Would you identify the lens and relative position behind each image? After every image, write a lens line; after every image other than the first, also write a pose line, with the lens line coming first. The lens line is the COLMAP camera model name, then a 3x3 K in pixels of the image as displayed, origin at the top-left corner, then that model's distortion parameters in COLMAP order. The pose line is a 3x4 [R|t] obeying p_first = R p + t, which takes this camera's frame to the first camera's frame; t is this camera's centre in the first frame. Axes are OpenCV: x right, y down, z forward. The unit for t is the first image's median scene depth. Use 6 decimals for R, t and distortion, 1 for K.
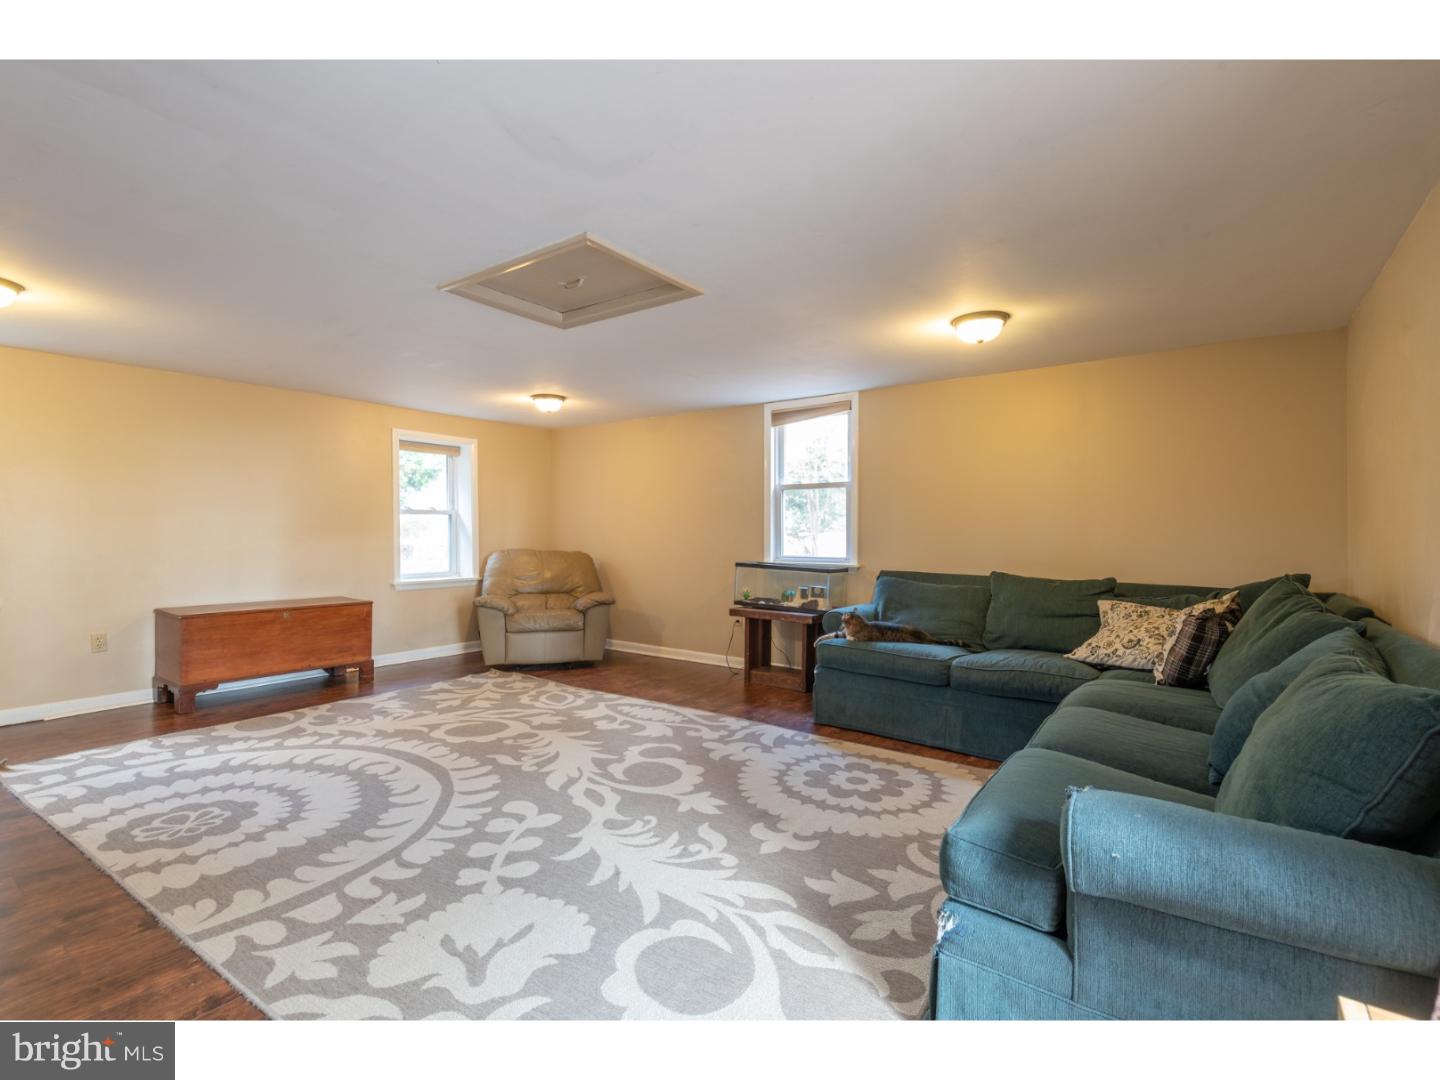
lens RADIAL K [[659.0, 0, 712.2], [0, 659.0, 532.0], [0, 0, 1]] dist [0.038689, -0.020915]
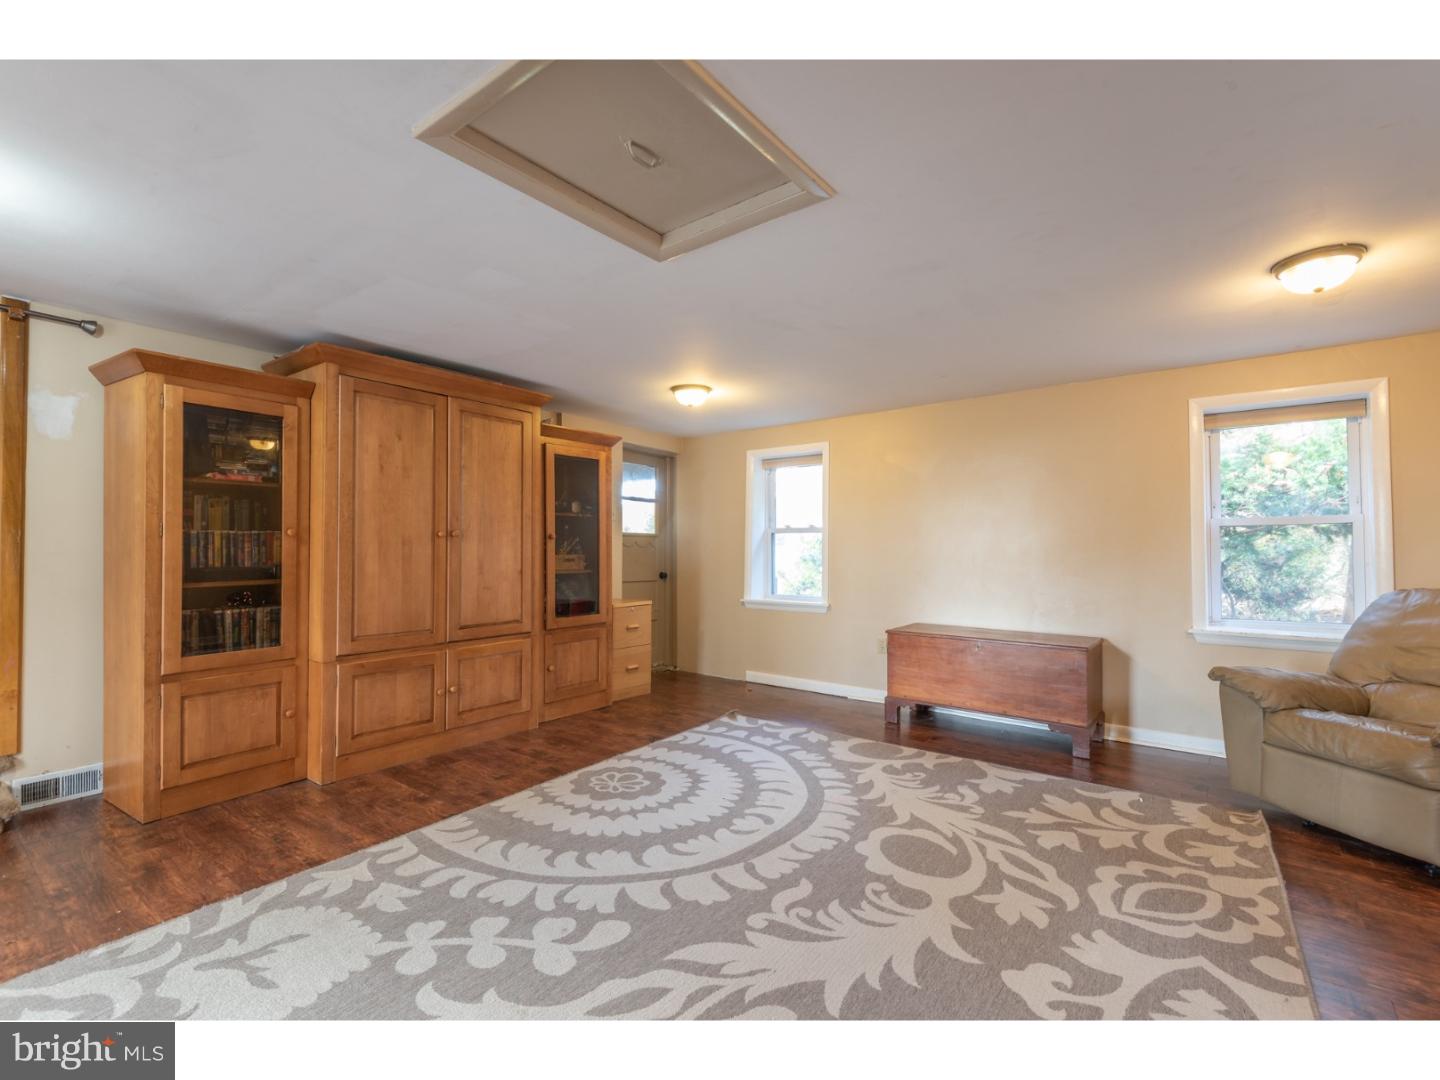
lens RADIAL K [[659.0, 0, 712.2], [0, 659.0, 532.0], [0, 0, 1]] dist [0.038689, -0.020915]
pose [[-0.035743, -0.031456, -0.998866, 0.440812], [-0.000320, 0.999505, -0.031465, -0.000010], [0.999361, -0.000805, -0.035735, 1.128558]]
